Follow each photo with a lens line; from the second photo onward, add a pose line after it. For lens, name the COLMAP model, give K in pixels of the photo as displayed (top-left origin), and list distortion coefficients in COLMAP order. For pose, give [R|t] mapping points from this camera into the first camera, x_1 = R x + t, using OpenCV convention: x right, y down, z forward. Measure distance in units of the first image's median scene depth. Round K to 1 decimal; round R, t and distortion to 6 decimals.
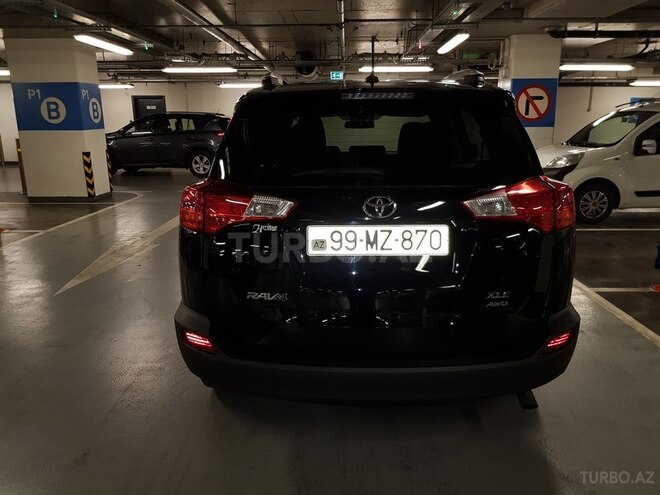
lens RADIAL K [[514.9, 0, 330.0], [0, 514.9, 247.5], [0, 0, 1]] dist [0.043959, -0.085950]
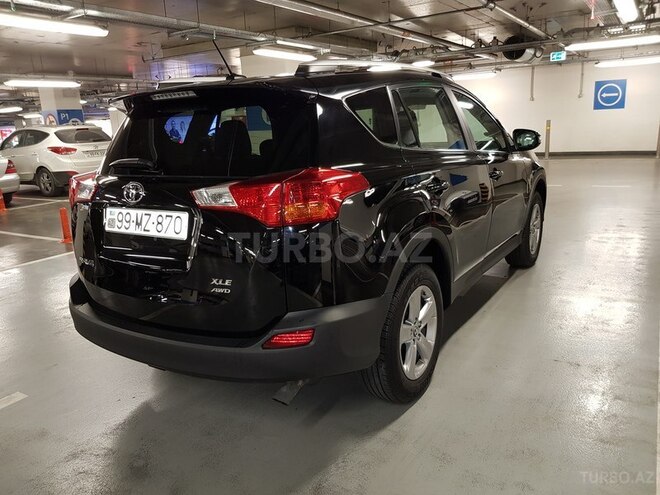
lens RADIAL K [[510.3, 0, 313.4], [0, 510.3, 246.9], [0, 0, 1]] dist [0.049986, -0.092651]
pose [[0.848256, 0.085152, -0.522696, 0.400493], [-0.078410, 0.996305, 0.035059, -0.011493], [0.523750, 0.011245, 0.851798, 0.086806]]
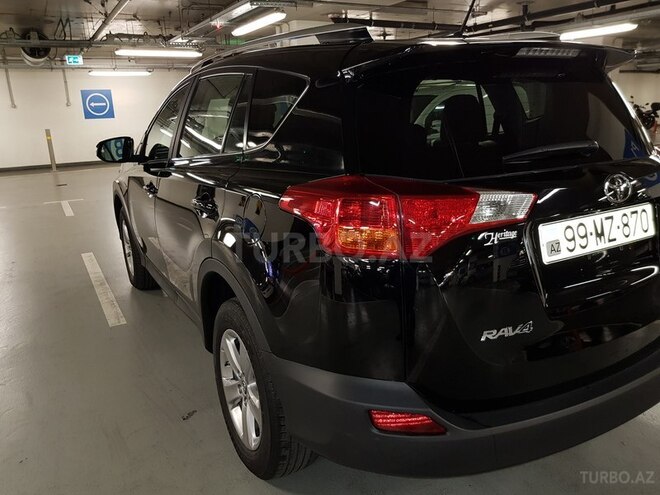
lens RADIAL K [[517.3, 0, 330.0], [0, 517.3, 247.5], [0, 0, 1]] dist [0.100869, -0.162009]
pose [[0.855238, -0.156525, 0.494032, -0.266184], [0.152473, 0.987102, 0.048793, -0.036494], [-0.495298, 0.033597, 0.868073, 0.196461]]
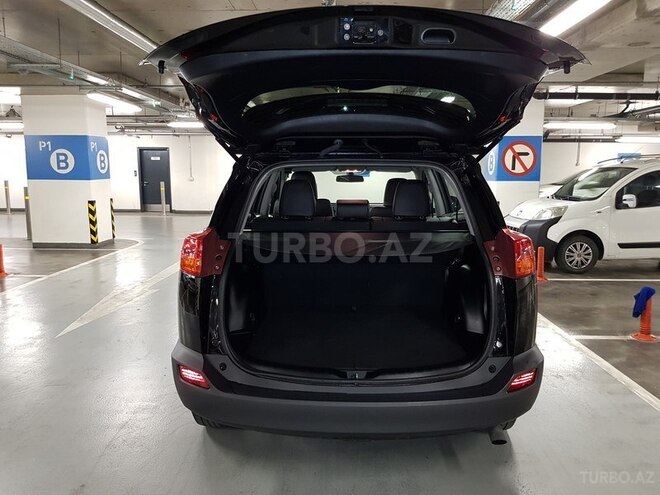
lens RADIAL K [[514.2, 0, 328.9], [0, 514.2, 241.2], [0, 0, 1]] dist [0.042757, -0.087546]
pose [[0.999952, 0.009686, 0.001094, 0.011273], [-0.009517, 0.994372, -0.105518, 0.003765], [-0.002110, 0.105503, 0.994417, -0.045573]]
